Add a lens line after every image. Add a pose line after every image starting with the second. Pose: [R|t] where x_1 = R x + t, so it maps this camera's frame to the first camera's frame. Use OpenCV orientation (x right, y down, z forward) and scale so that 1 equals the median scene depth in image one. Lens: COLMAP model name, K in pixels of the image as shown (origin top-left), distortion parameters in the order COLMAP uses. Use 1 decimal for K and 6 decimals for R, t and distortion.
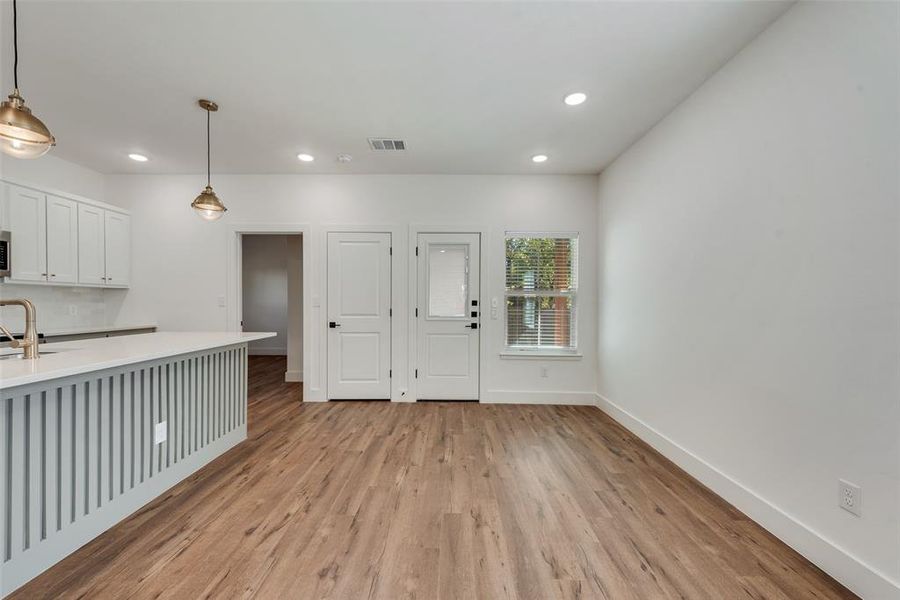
lens RADIAL K [[351.7, 0, 446.1], [0, 351.7, 307.4], [0, 0, 1]] dist [0.008400, -0.001631]
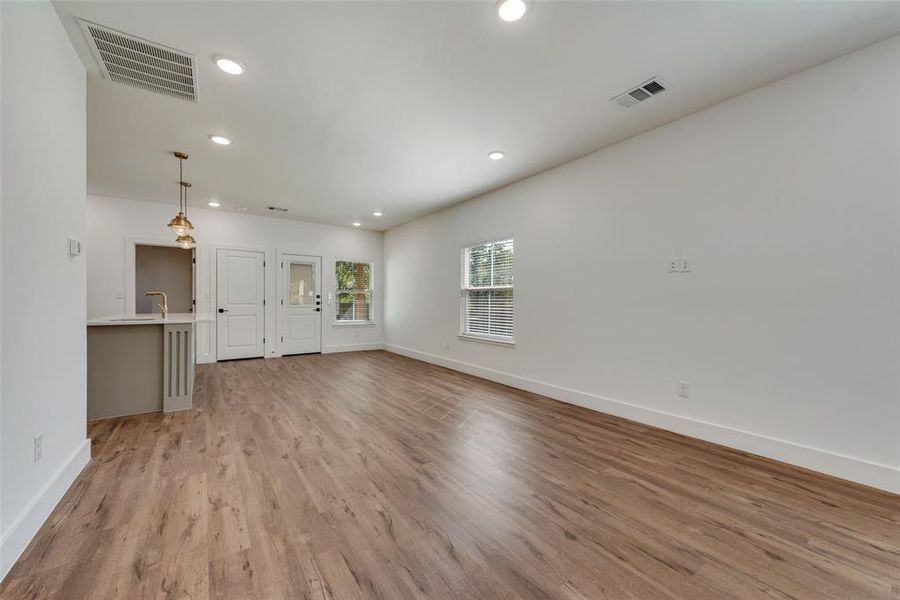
lens RADIAL K [[351.7, 0, 449.7], [0, 351.7, 298.6], [0, 0, 1]] dist [0.008400, -0.001631]
pose [[0.808185, 0.000578, 0.588929, -0.540403], [0.008504, 0.999884, -0.012651, 0.032623], [-0.588868, 0.015233, 0.808086, -1.021308]]
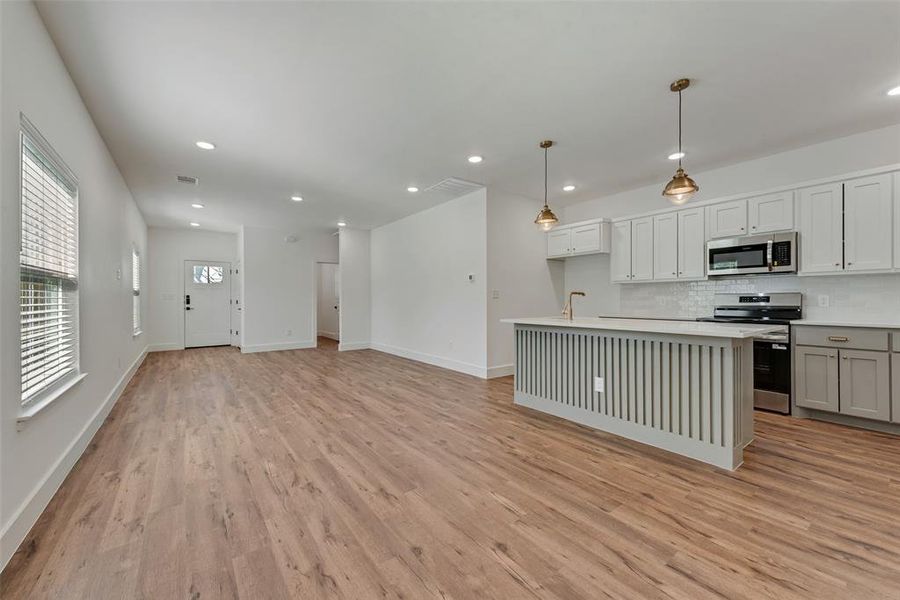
lens RADIAL K [[351.7, 0, 444.8], [0, 351.7, 301.3], [0, 0, 1]] dist [0.008400, -0.001631]
pose [[-0.794205, -0.000683, -0.607650, 0.350095], [-0.010284, 0.999871, 0.012317, 0.009152], [0.607563, 0.016031, -0.794110, 1.151925]]
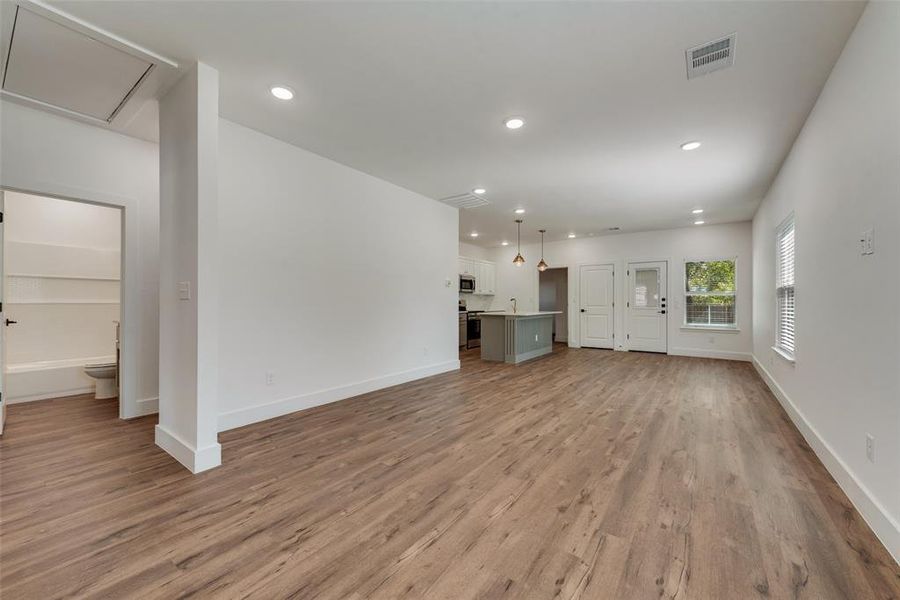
lens RADIAL K [[351.7, 0, 443.5], [0, 351.7, 302.6], [0, 0, 1]] dist [0.008400, -0.001631]
pose [[0.810750, -0.005428, -0.585367, 0.292249], [-0.003394, 0.999897, -0.013972, 0.043393], [0.585383, 0.013314, 0.810648, -1.489959]]
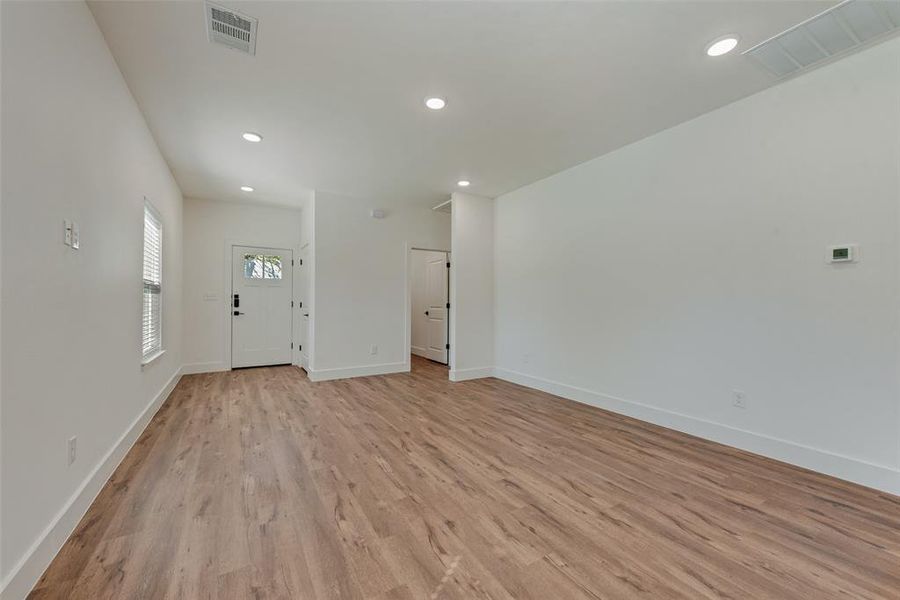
lens RADIAL K [[351.7, 0, 446.2], [0, 351.7, 302.9], [0, 0, 1]] dist [0.008400, -0.001631]
pose [[-0.849581, -0.012352, -0.527313, 0.314727], [-0.019046, 0.999792, 0.007267, 0.025327], [0.527114, 0.016218, -0.849640, 0.136024]]
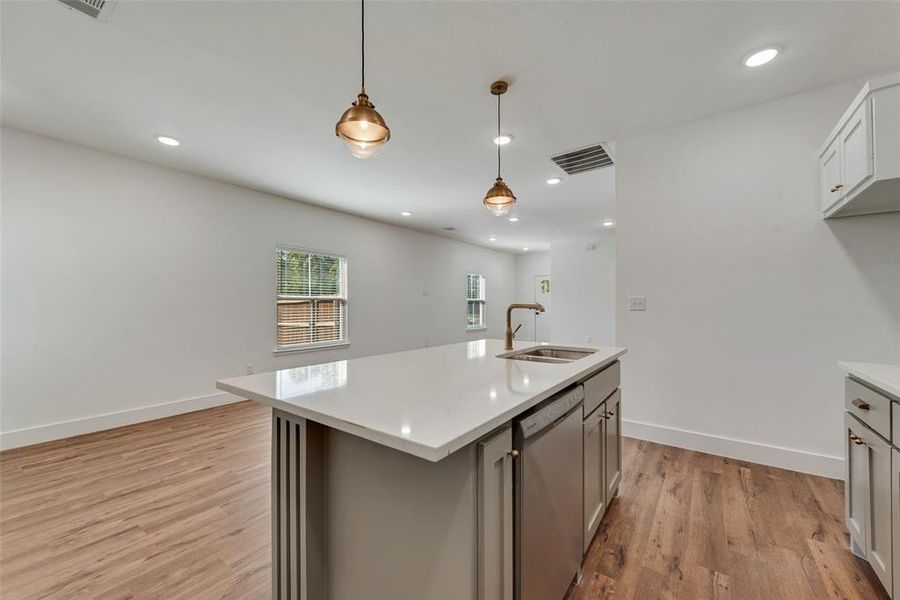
lens RADIAL K [[351.7, 0, 446.5], [0, 351.7, 299.7], [0, 0, 1]] dist [0.008400, -0.001631]
pose [[-0.812740, 0.004846, 0.582606, -0.915772], [0.005438, 0.999985, -0.000732, -0.020415], [-0.582601, 0.002573, -0.812754, 1.147662]]
